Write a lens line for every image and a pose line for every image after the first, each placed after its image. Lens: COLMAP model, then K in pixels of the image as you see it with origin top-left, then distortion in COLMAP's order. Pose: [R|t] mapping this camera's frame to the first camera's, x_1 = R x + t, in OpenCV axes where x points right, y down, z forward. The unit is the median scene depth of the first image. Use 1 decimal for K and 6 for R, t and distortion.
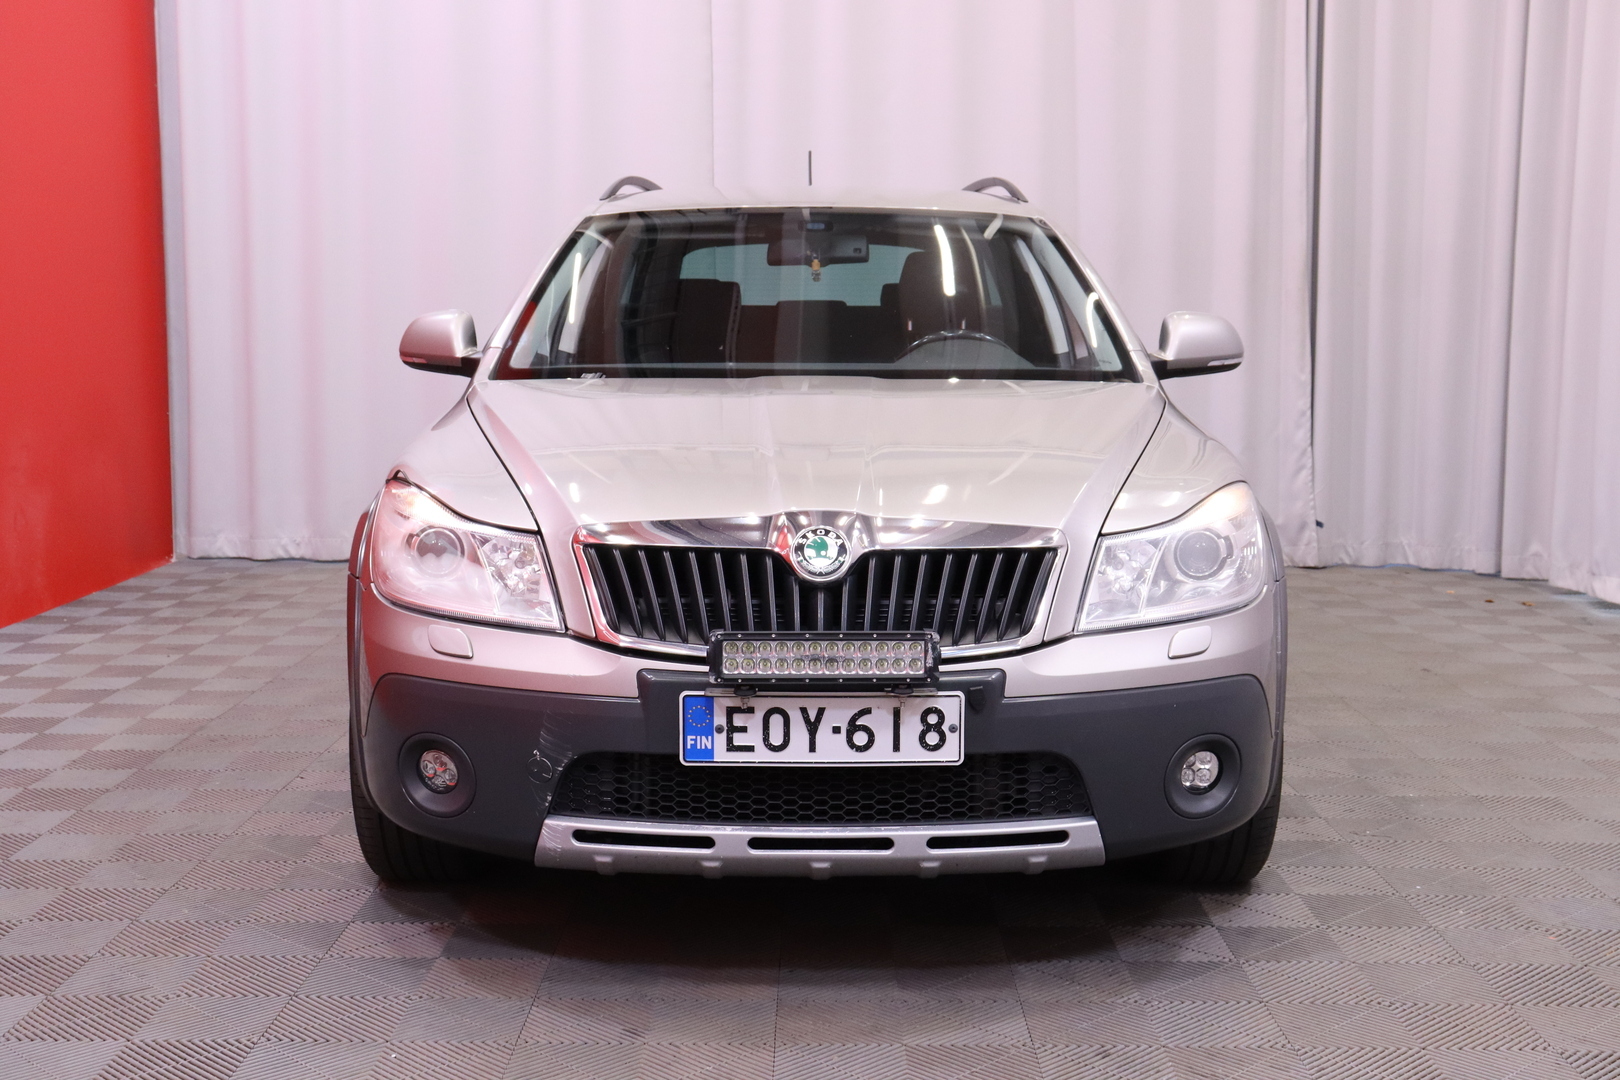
lens RADIAL K [[1974.8, 0, 805.7], [0, 1974.8, 533.8], [0, 0, 1]] dist [-0.021607, 0.000000]
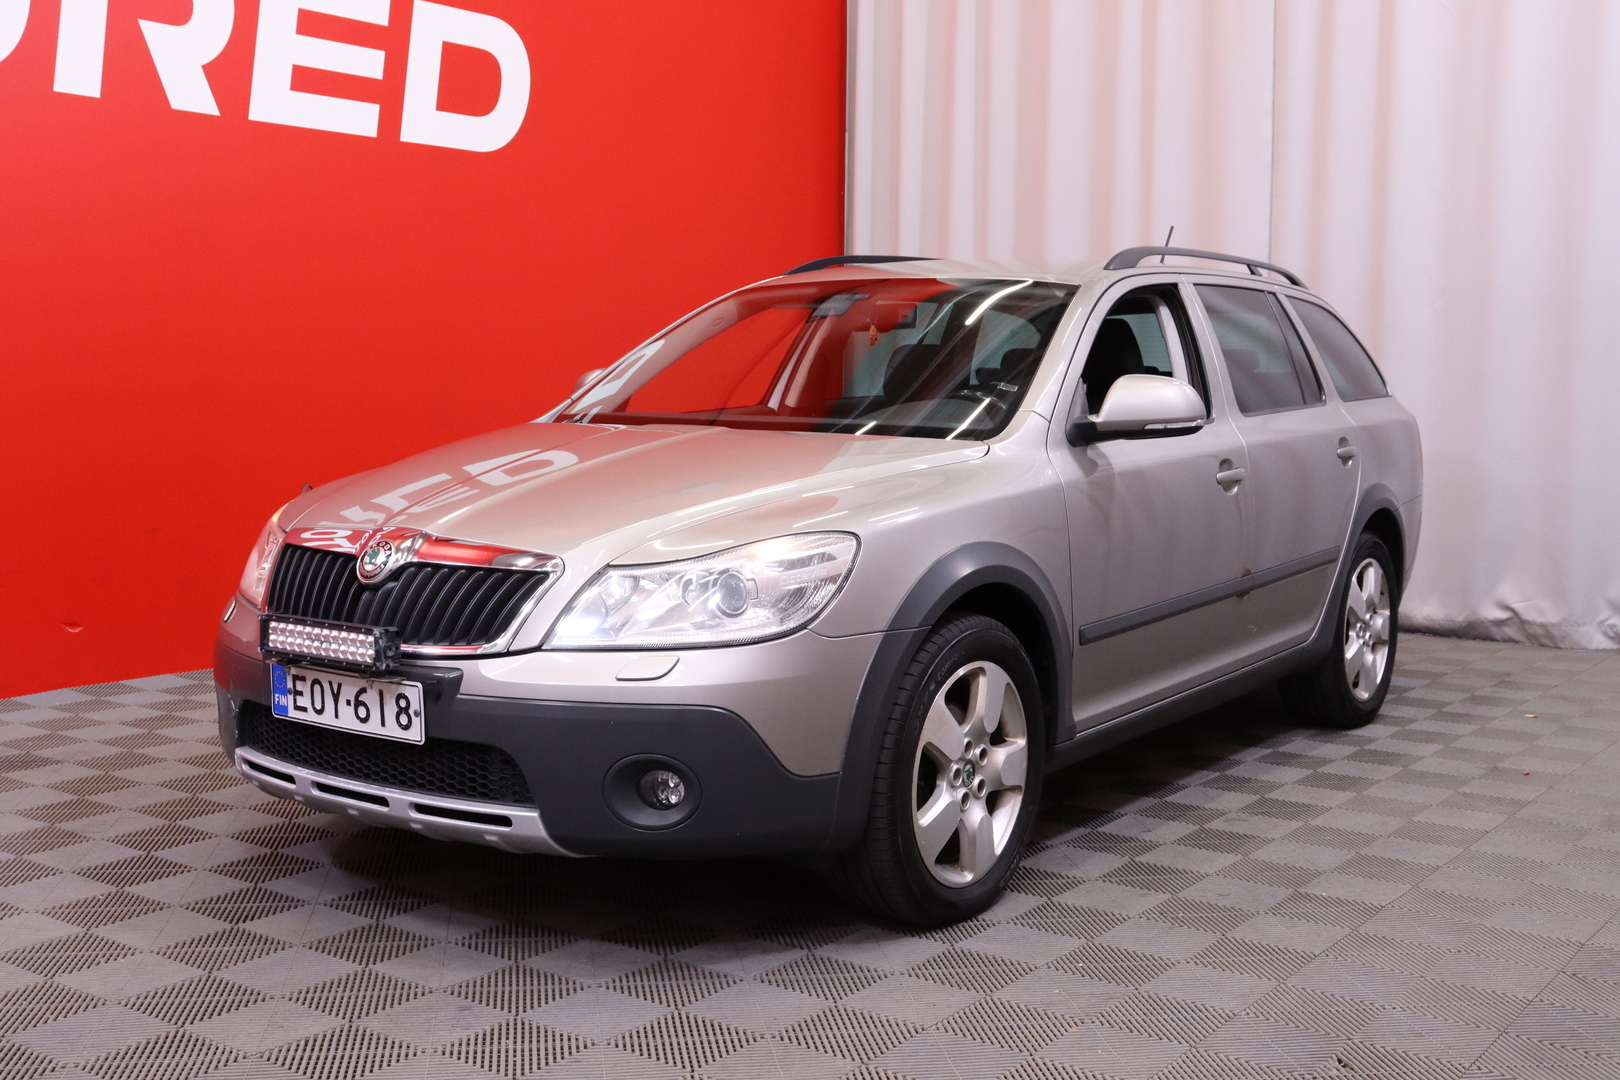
lens RADIAL K [[1805.9, 0, 802.4], [0, 1805.9, 545.0], [0, 0, 1]] dist [-0.007616, 0.000000]
pose [[0.799464, 0.064565, -0.597234, 0.911405], [-0.077064, 0.997015, 0.004624, -0.026558], [0.595750, 0.042328, 0.802054, 0.255353]]
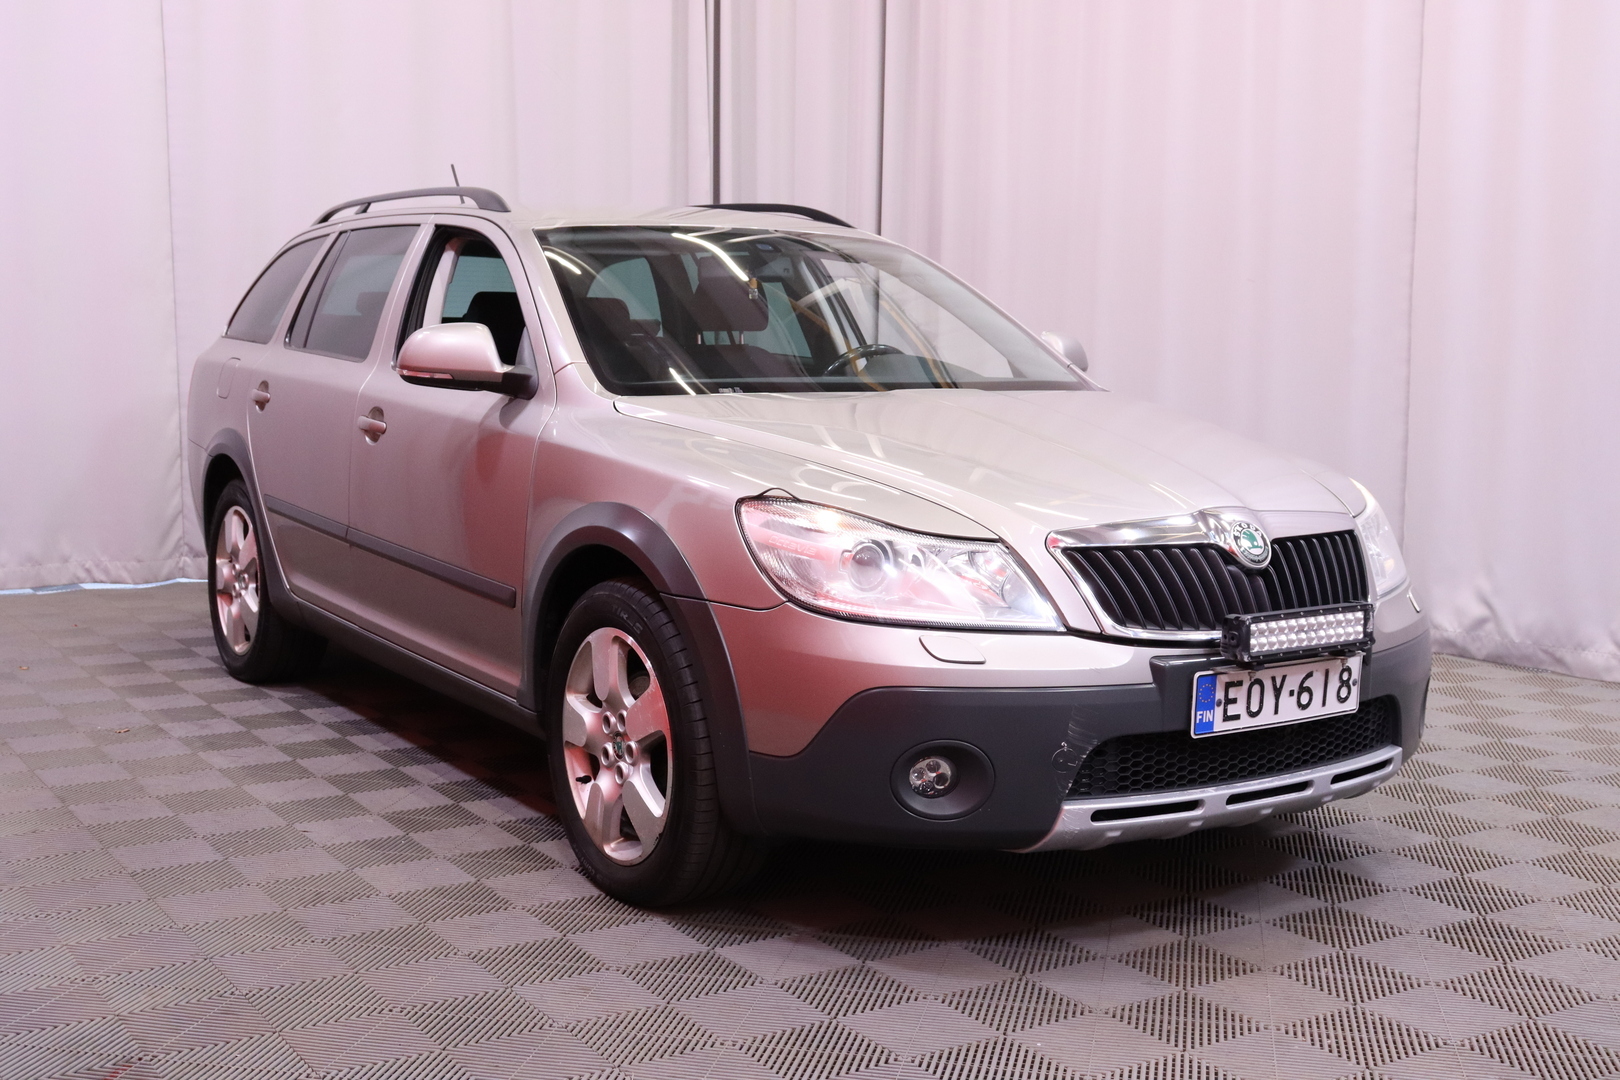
lens RADIAL K [[1833.9, 0, 816.4], [0, 1833.9, 551.3], [0, 0, 1]] dist [-0.002470, 0.000000]
pose [[0.837644, -0.058667, 0.543057, -0.802005], [0.050459, 0.998275, 0.030014, -0.031121], [-0.543881, 0.002261, 0.839159, 0.241237]]
